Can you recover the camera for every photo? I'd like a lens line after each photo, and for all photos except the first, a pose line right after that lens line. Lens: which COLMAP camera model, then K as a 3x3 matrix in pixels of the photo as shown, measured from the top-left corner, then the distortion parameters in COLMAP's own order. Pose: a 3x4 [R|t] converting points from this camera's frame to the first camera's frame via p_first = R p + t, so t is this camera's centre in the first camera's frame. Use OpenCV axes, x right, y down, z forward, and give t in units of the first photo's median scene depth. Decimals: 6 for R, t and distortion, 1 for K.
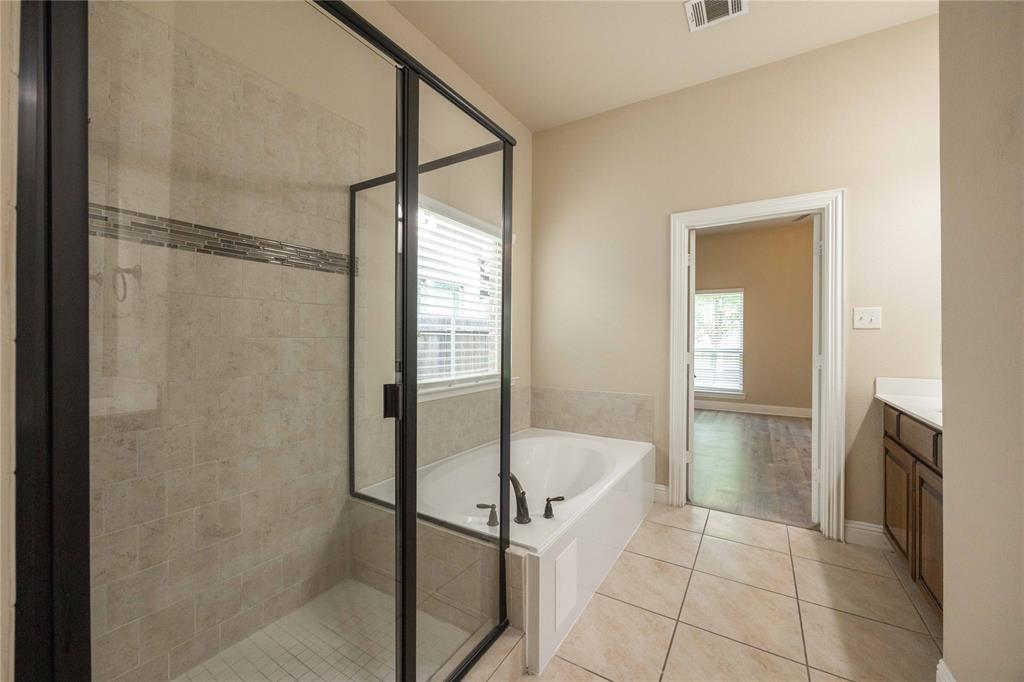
lens RADIAL K [[409.4, 0, 512.1], [0, 409.4, 342.5], [0, 0, 1]] dist [-0.003345, 0.000292]
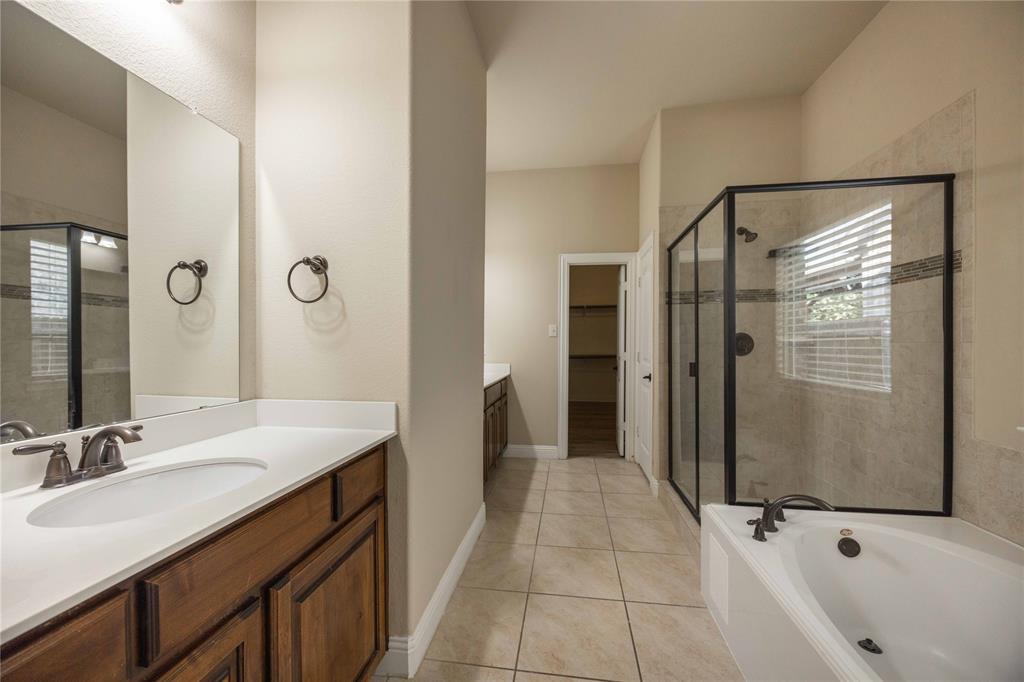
lens RADIAL K [[409.4, 0, 516.6], [0, 409.4, 345.4], [0, 0, 1]] dist [-0.003345, 0.000292]
pose [[-0.904382, 0.000217, -0.426723, 0.910761], [-0.004045, 0.999951, 0.009080, -0.010039], [0.426704, 0.009938, -0.904337, 1.488645]]
